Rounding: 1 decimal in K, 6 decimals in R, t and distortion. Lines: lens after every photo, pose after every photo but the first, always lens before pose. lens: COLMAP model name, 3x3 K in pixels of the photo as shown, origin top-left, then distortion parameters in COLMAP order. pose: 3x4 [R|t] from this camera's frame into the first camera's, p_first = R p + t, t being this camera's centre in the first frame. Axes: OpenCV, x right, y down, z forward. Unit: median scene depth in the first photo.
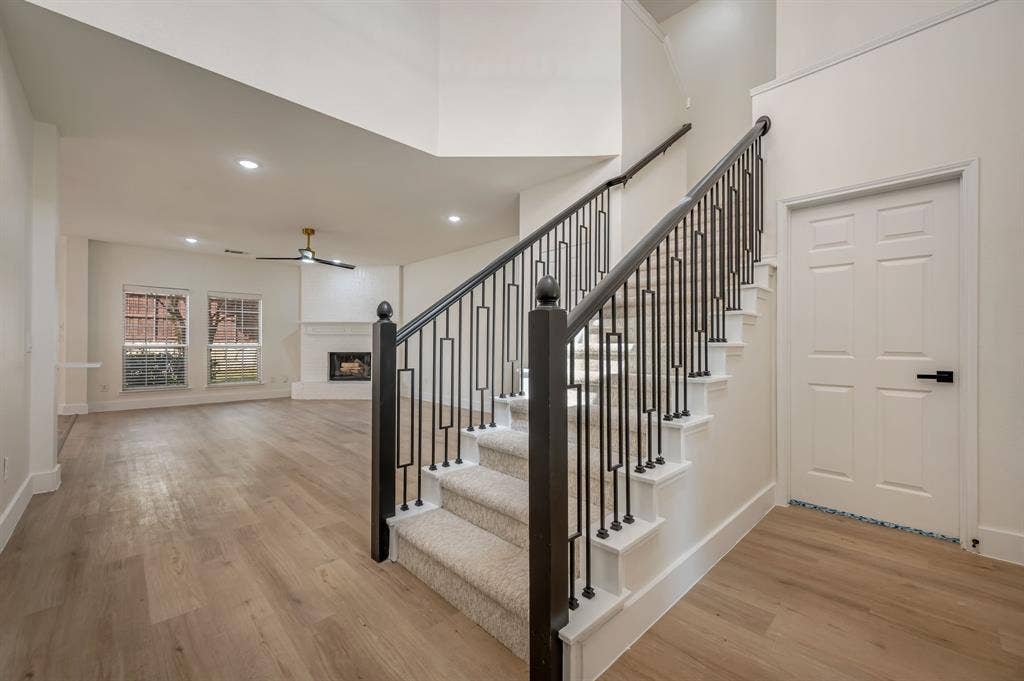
lens RADIAL K [[413.3, 0, 512.0], [0, 413.3, 340.5], [0, 0, 1]] dist [0.000158, 0.000012]
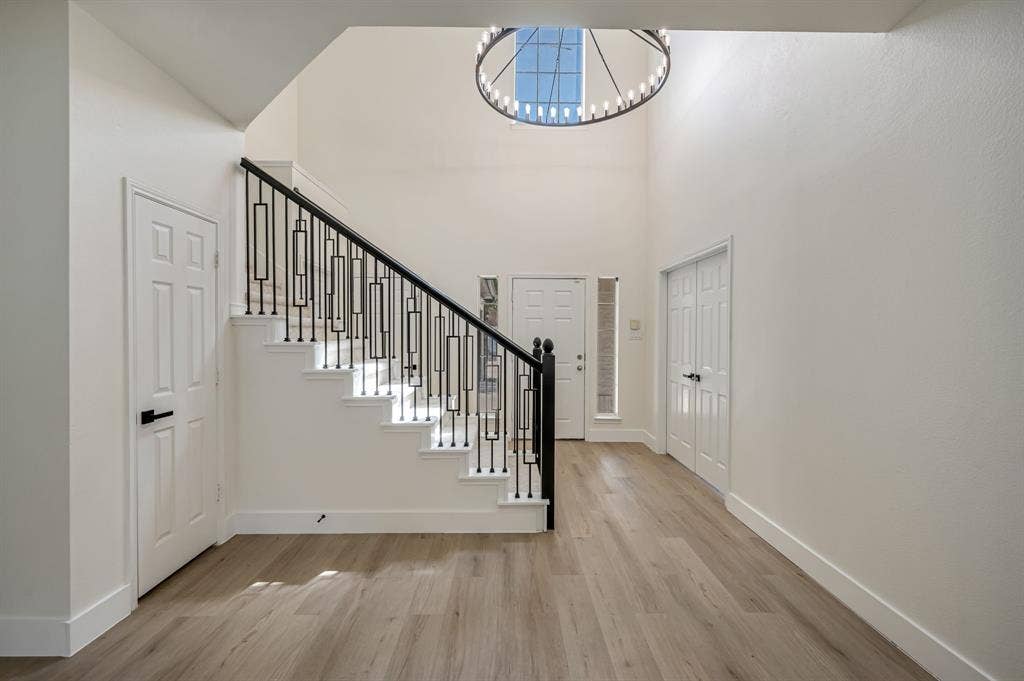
lens RADIAL K [[413.3, 0, 512.0], [0, 413.3, 340.5], [0, 0, 1]] dist [0.000158, 0.000012]
pose [[-0.721155, -0.022963, 0.692393, -0.326333], [-0.011848, 0.999713, 0.020815, -0.032233], [-0.692672, 0.006808, -0.721221, 0.580244]]
